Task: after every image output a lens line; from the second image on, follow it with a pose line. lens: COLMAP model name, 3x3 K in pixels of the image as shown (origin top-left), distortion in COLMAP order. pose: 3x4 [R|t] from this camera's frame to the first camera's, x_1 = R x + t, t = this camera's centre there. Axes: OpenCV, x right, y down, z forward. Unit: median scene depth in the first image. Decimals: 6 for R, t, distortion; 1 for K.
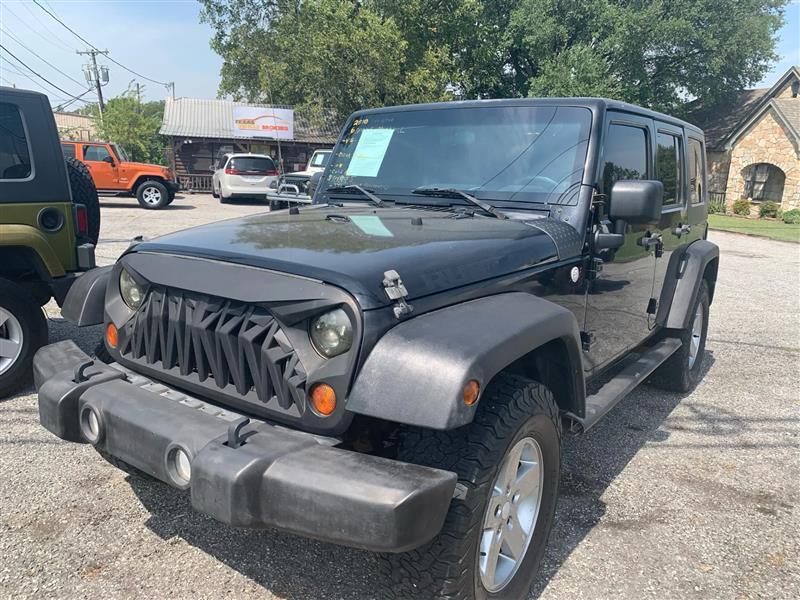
lens RADIAL K [[616.5, 0, 399.1], [0, 616.5, 293.0], [0, 0, 1]] dist [0.023346, -0.023708]
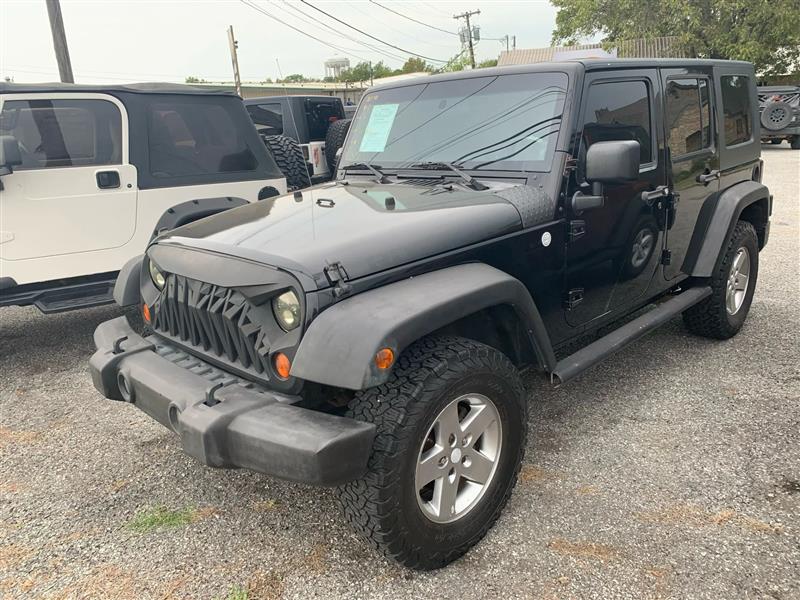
lens RADIAL K [[616.5, 0, 408.1], [0, 616.5, 302.4], [0, 0, 1]] dist [0.023346, -0.023708]
pose [[0.984430, -0.040232, -0.171112, 0.244459], [0.056955, 0.993944, 0.093976, -0.037632], [0.166295, -0.102258, 0.980759, -0.098667]]
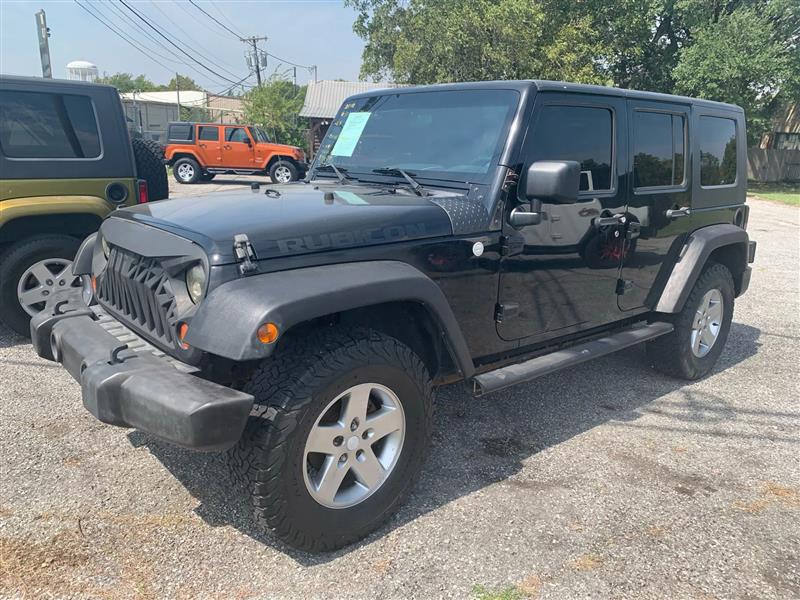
lens RADIAL K [[616.5, 0, 402.4], [0, 616.5, 307.0], [0, 0, 1]] dist [0.023346, -0.023708]
pose [[0.972963, 0.055842, -0.224107, 0.432686], [-0.043976, 0.997371, 0.057597, 0.016565], [0.226734, -0.046185, 0.972861, -0.093847]]
